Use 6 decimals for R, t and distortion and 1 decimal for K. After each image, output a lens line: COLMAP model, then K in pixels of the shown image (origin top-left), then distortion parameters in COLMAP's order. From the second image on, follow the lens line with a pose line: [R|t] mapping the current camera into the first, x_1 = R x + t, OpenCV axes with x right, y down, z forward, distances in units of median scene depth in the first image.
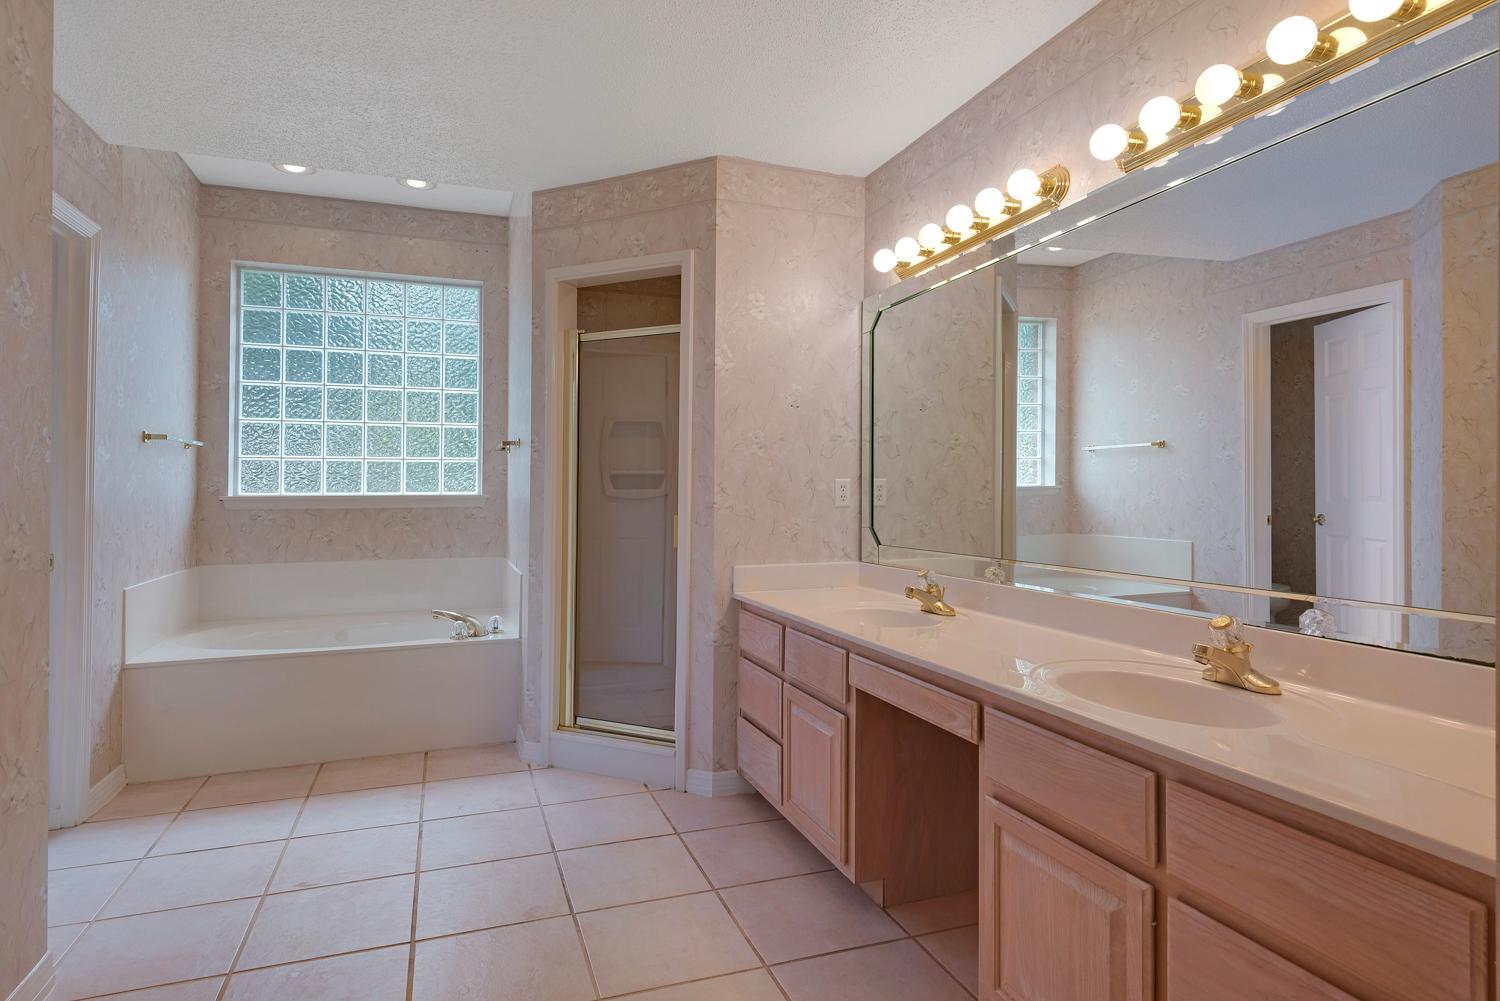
lens RADIAL K [[815.3, 0, 737.8], [0, 815.3, 487.5], [0, 0, 1]] dist [0.030964, -0.009436]
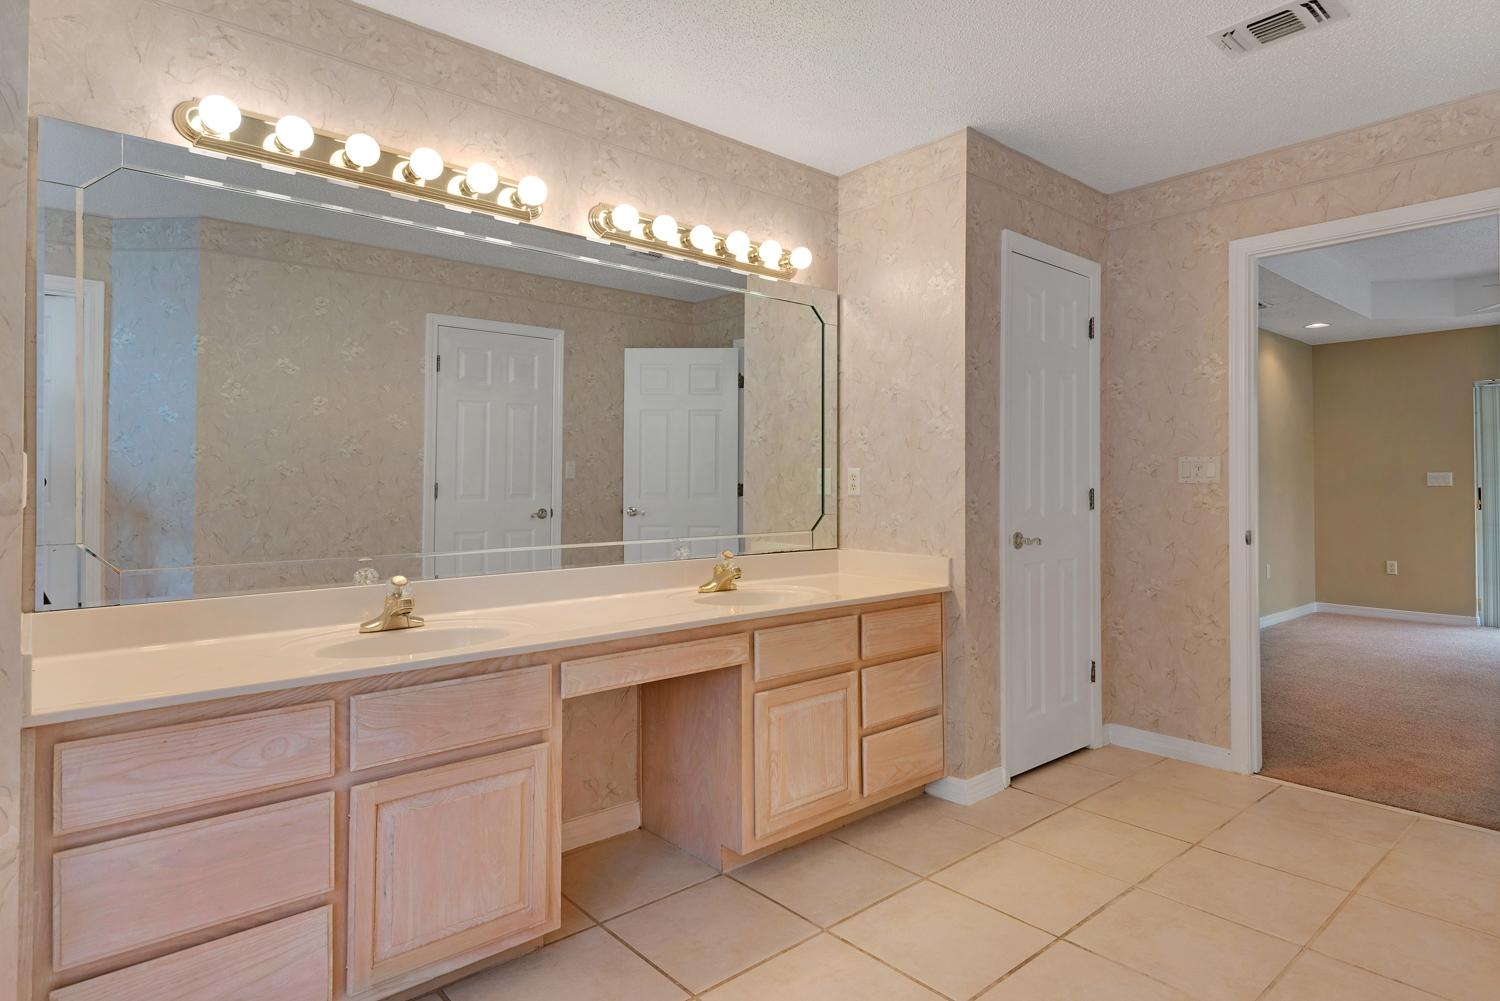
lens RADIAL K [[815.3, 0, 737.4], [0, 815.3, 496.4], [0, 0, 1]] dist [0.030964, -0.009436]
pose [[-0.344276, 0.000102, 0.938868, -0.741550], [0.005561, 0.999983, 0.001931, 0.025530], [-0.938852, 0.005885, -0.344271, 1.121700]]
